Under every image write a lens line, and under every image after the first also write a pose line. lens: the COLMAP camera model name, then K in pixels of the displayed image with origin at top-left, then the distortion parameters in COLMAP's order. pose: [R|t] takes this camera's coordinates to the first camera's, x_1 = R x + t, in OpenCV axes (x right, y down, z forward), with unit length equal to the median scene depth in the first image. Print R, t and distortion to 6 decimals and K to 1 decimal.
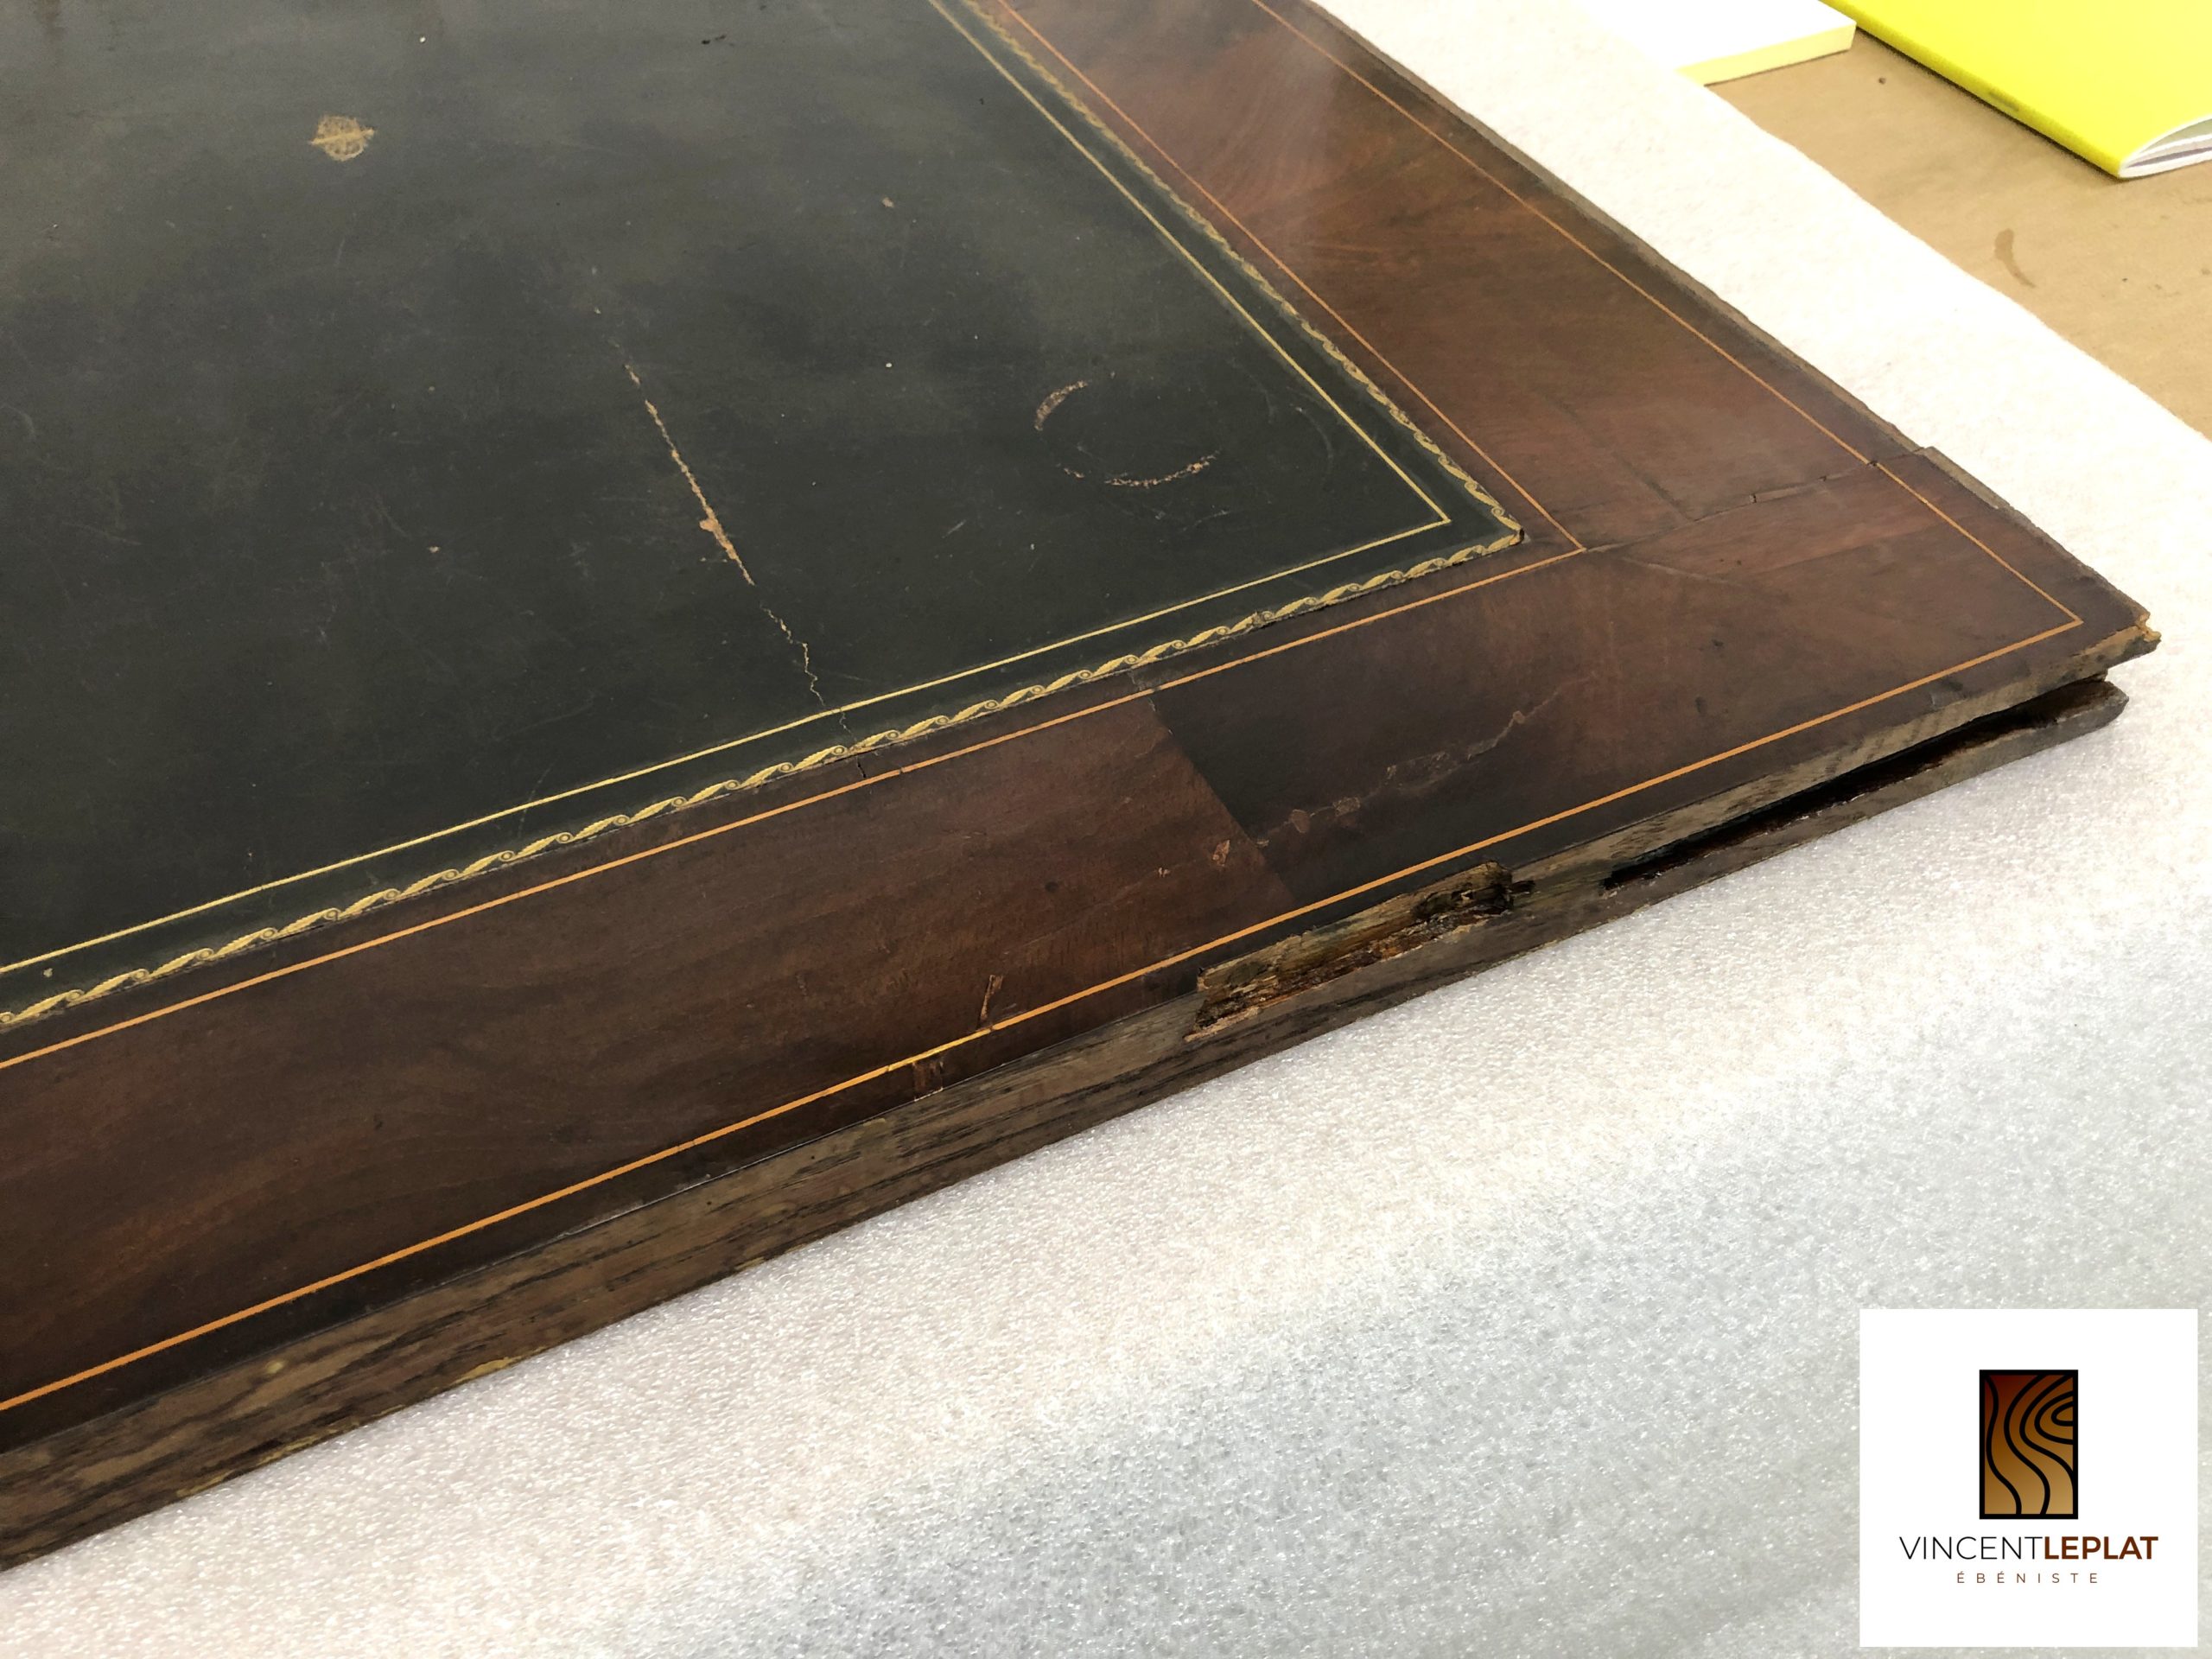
lens RADIAL K [[1797.1, 0, 1106.0], [0, 1797.1, 829.5], [0, 0, 1]] dist [0.093473, -0.242528]
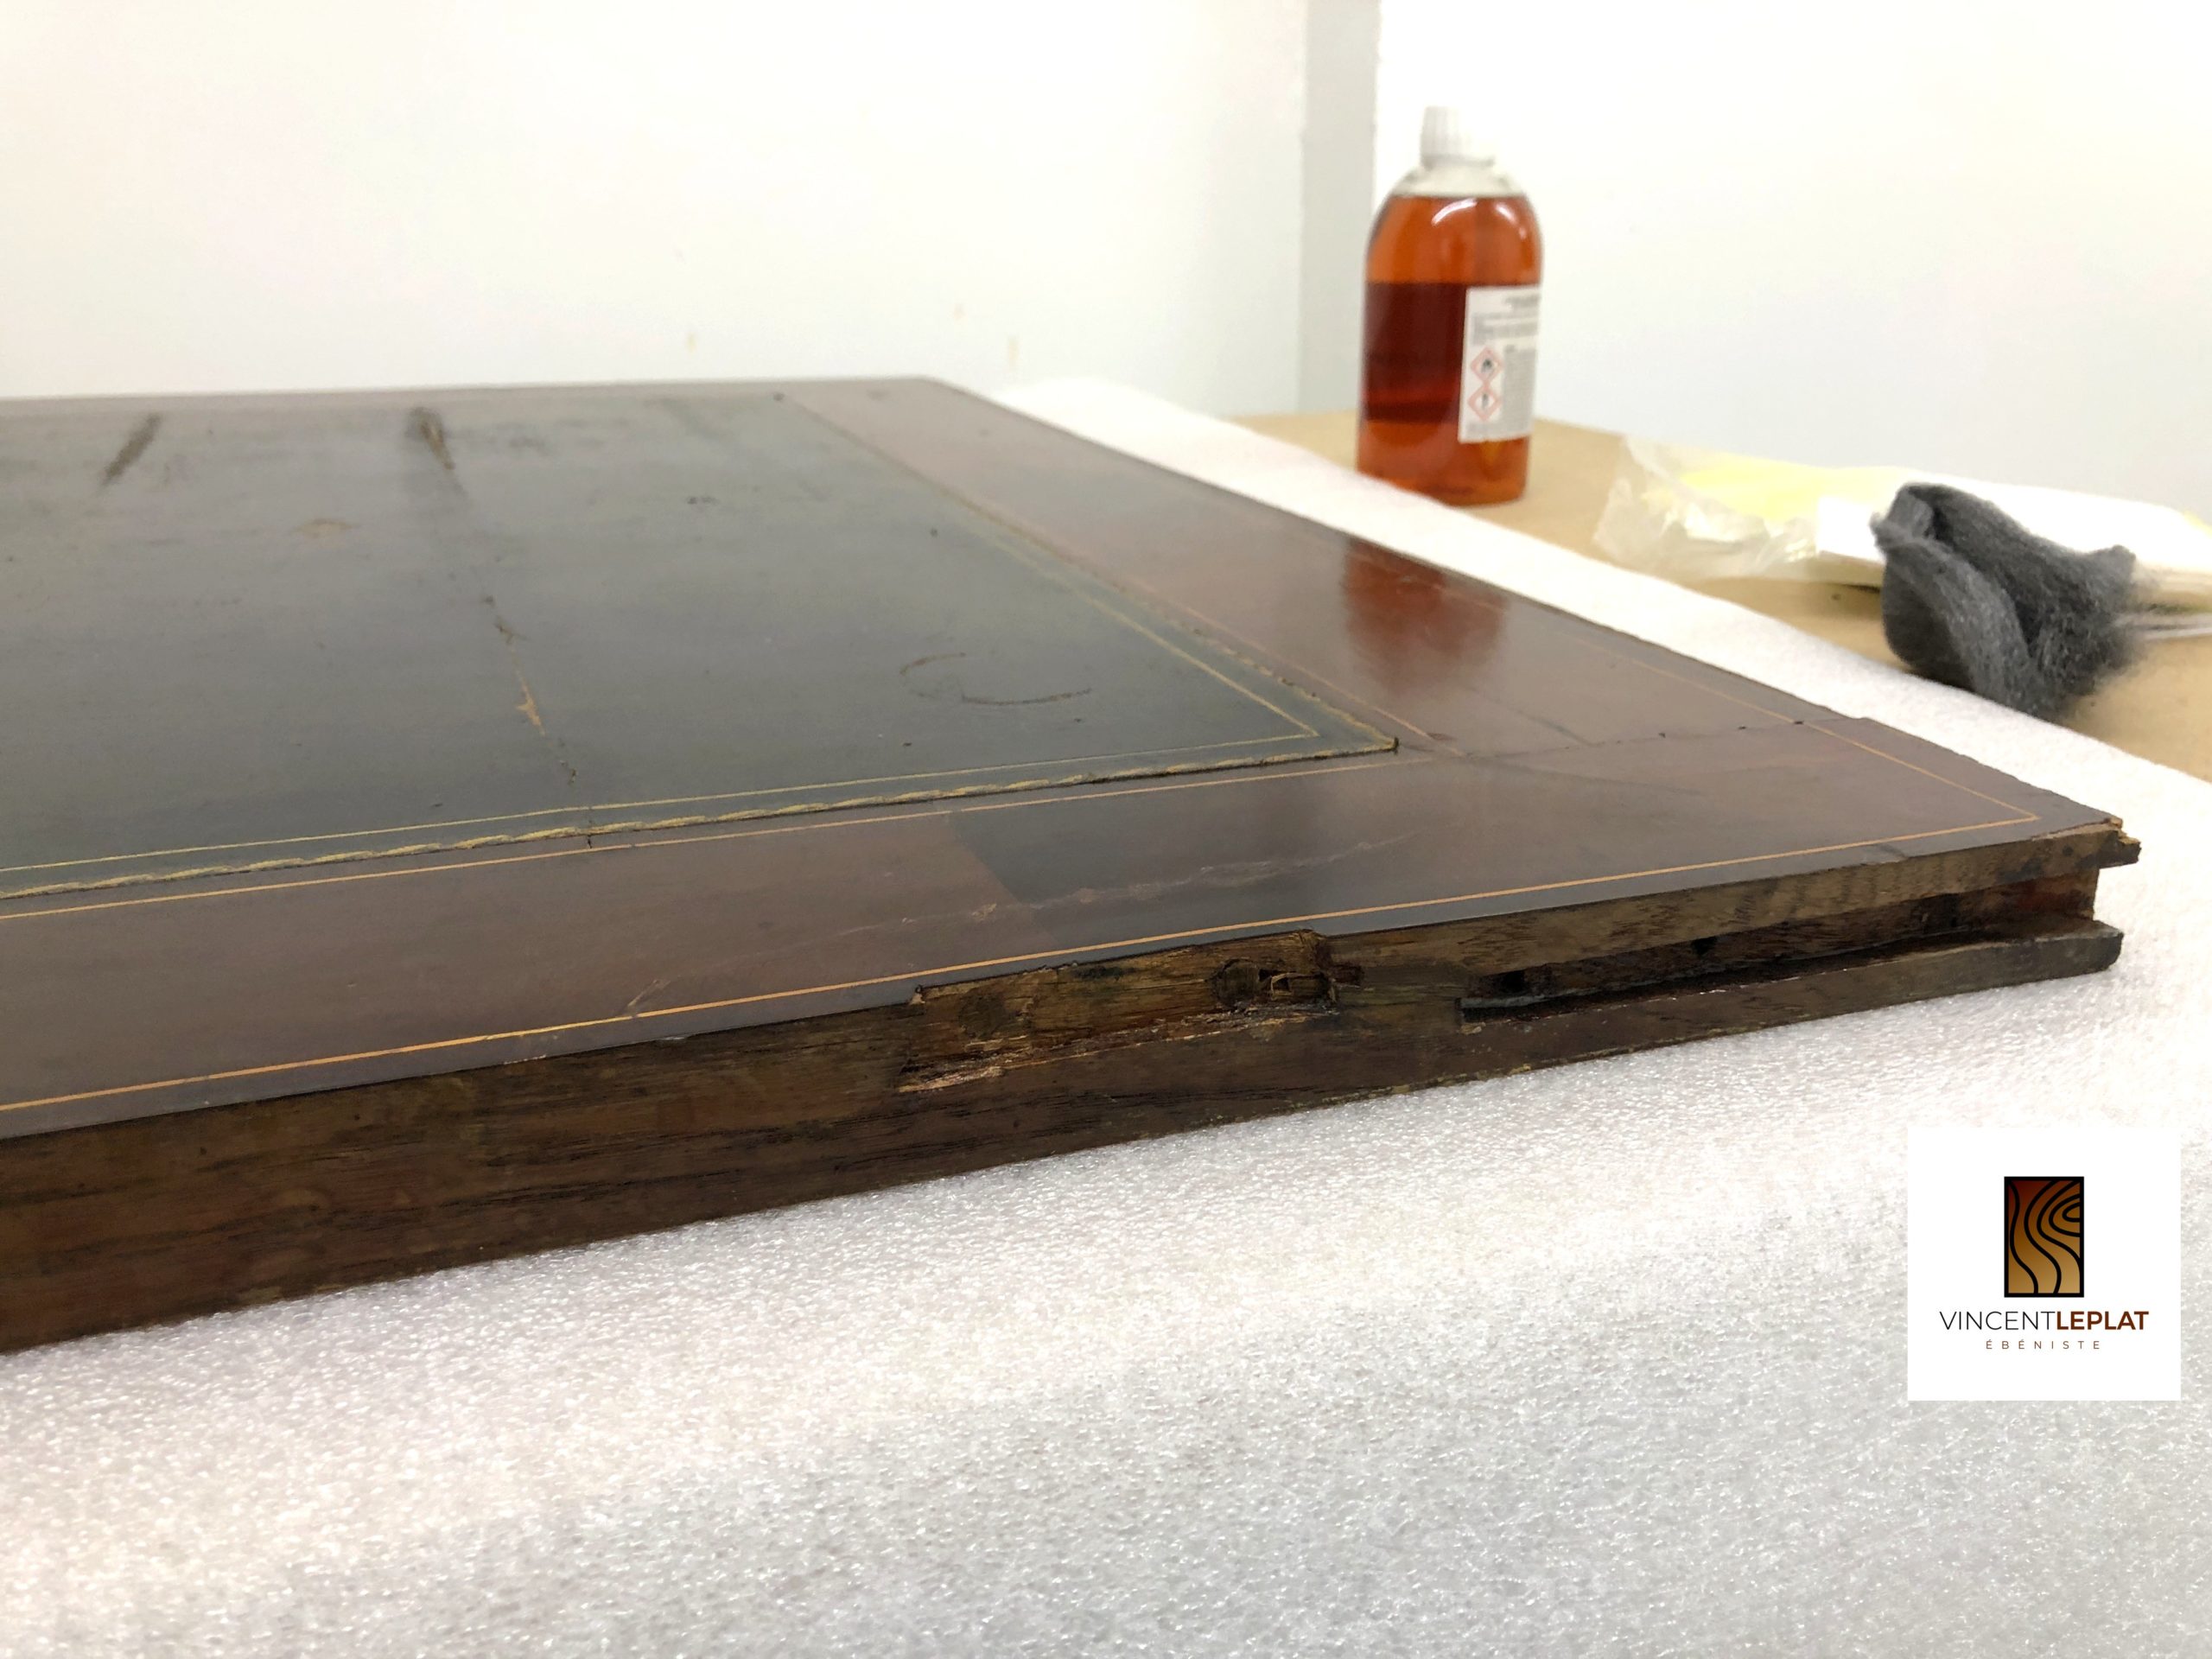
lens RADIAL K [[1815.1, 0, 1106.0], [0, 1815.1, 829.5], [0, 0, 1]] dist [-0.003665, -0.012577]
pose [[0.996946, 0.043797, -0.064656, 0.179582], [-0.068186, 0.891784, -0.447294, 0.359989], [0.038069, 0.450337, 0.892047, 0.252689]]
